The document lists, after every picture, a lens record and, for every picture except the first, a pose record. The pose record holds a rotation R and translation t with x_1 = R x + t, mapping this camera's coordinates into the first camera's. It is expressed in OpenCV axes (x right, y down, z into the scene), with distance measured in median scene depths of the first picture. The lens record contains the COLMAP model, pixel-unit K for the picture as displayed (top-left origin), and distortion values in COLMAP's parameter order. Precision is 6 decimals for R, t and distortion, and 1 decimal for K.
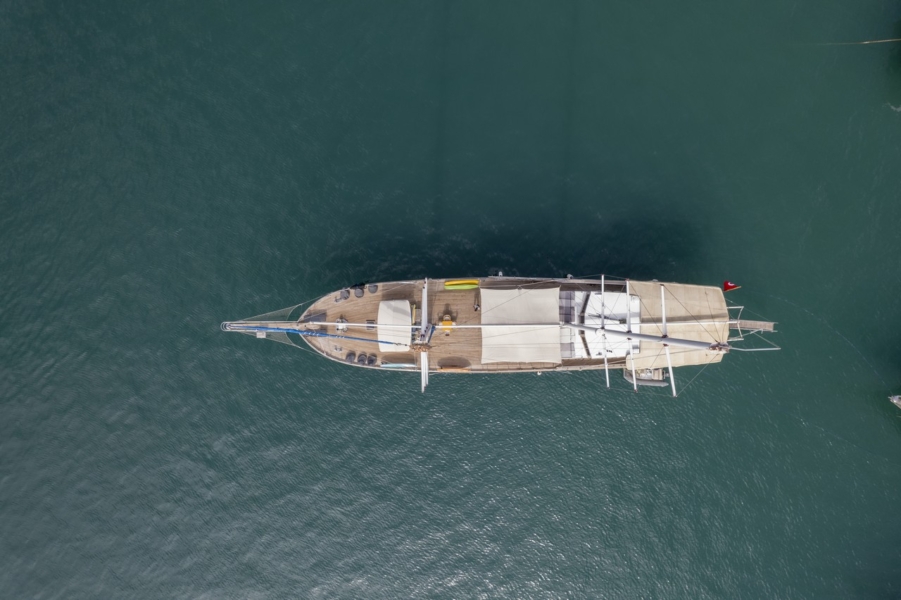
lens RADIAL K [[571.8, 0, 450.5], [0, 571.8, 300.0], [0, 0, 1]] dist [-0.065487, 0.059297]
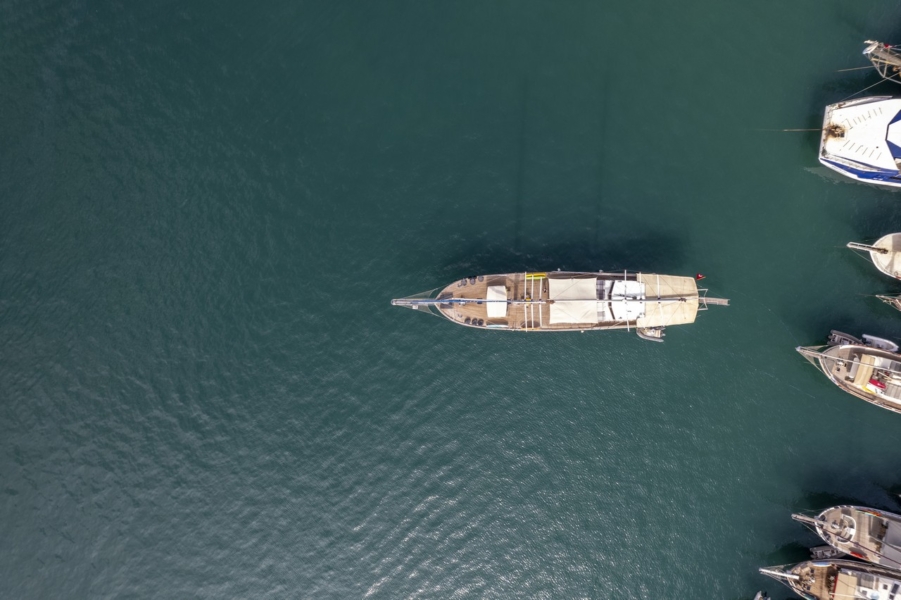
lens RADIAL K [[571.8, 0, 450.5], [0, 571.8, 300.0], [0, 0, 1]] dist [-0.065487, 0.059297]
pose [[0.999992, -0.003133, 0.002346, -0.232569], [0.003100, 0.999898, 0.013908, 0.017568], [-0.002389, -0.013901, 0.999901, -0.641185]]
